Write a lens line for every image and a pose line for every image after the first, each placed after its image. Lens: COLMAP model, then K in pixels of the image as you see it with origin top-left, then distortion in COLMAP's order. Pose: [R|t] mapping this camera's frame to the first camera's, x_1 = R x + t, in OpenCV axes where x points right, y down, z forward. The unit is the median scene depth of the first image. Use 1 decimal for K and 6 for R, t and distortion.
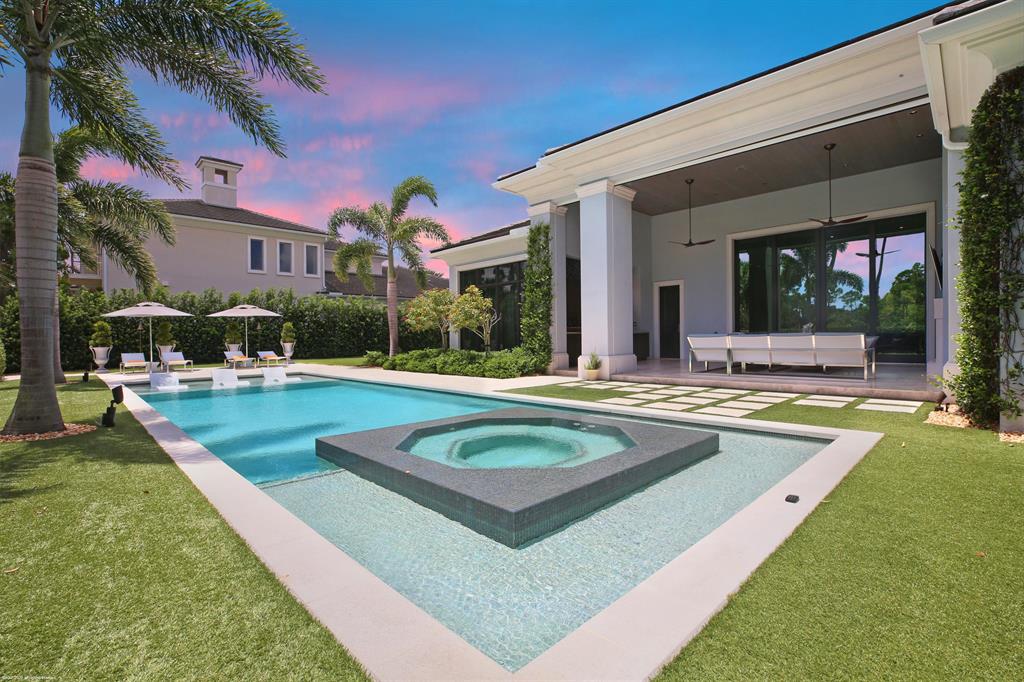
lens RADIAL K [[457.4, 0, 512.0], [0, 457.4, 341.0], [0, 0, 1]] dist [-0.022329, 0.000798]
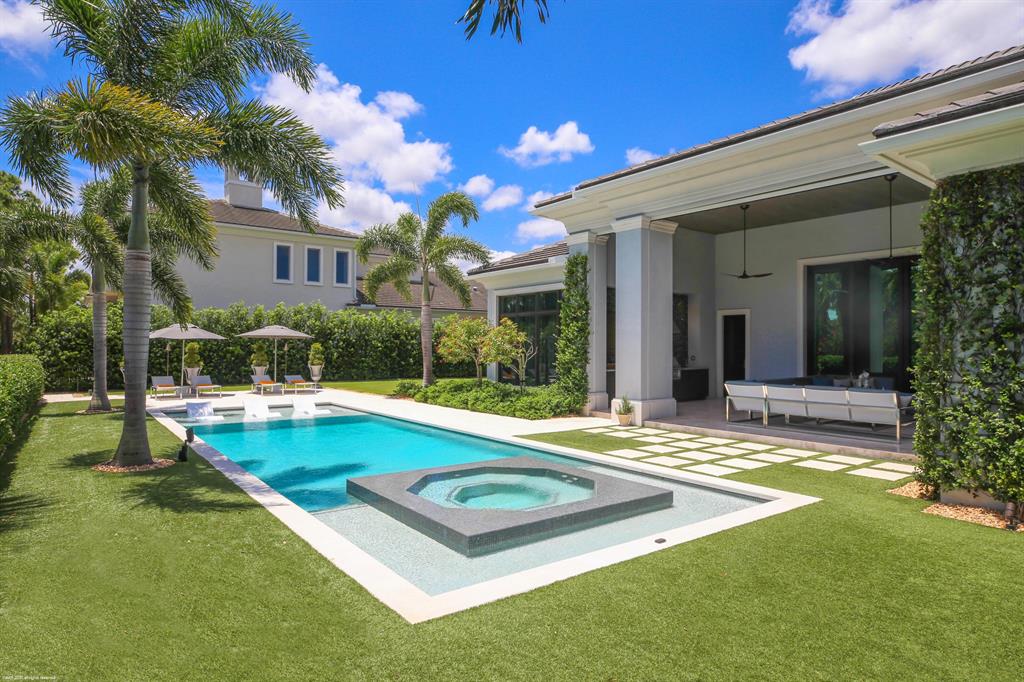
lens RADIAL K [[602.0, 0, 512.0], [0, 602.0, 341.0], [0, 0, 1]] dist [-0.003894, -0.001522]
pose [[0.990926, 0.015404, -0.133525, 0.095930], [-0.016984, 0.999799, -0.010700, -0.063597], [0.133333, 0.012871, 0.990988, -0.239089]]
